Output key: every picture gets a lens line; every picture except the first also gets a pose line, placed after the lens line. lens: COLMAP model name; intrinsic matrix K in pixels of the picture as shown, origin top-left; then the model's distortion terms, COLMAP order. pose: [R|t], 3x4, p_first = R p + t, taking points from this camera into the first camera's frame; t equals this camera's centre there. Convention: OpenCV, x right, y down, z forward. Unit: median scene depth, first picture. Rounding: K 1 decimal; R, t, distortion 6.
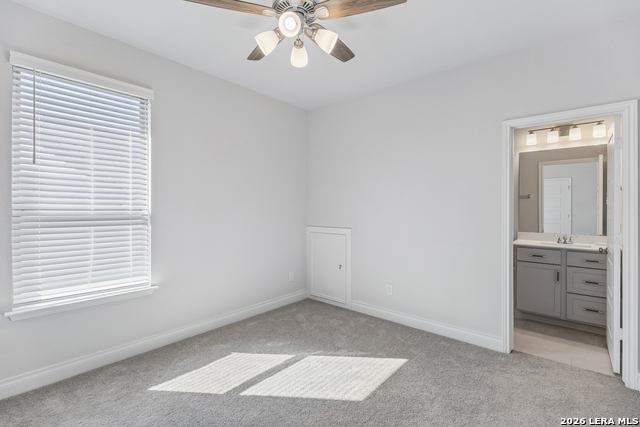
lens RADIAL K [[294.2, 0, 320.3], [0, 294.2, 211.4], [0, 0, 1]] dist [0.008549, -0.001360]
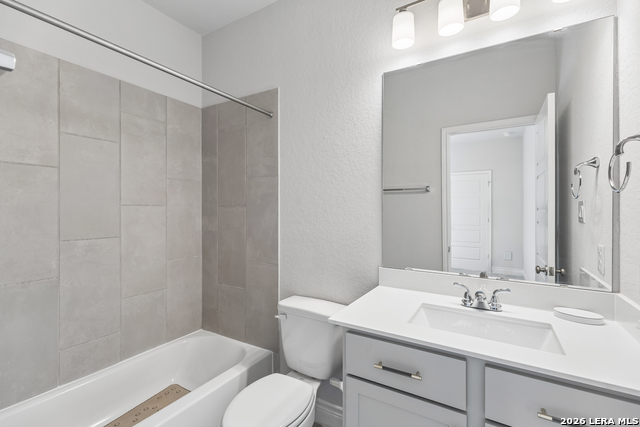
lens RADIAL K [[294.2, 0, 322.2], [0, 294.2, 213.1], [0, 0, 1]] dist [0.008549, -0.001360]
pose [[0.982676, -0.000057, 0.185333, 0.510380], [0.000230, 1.000000, -0.000911, -0.005852], [-0.185333, 0.000938, 0.982675, 0.609709]]
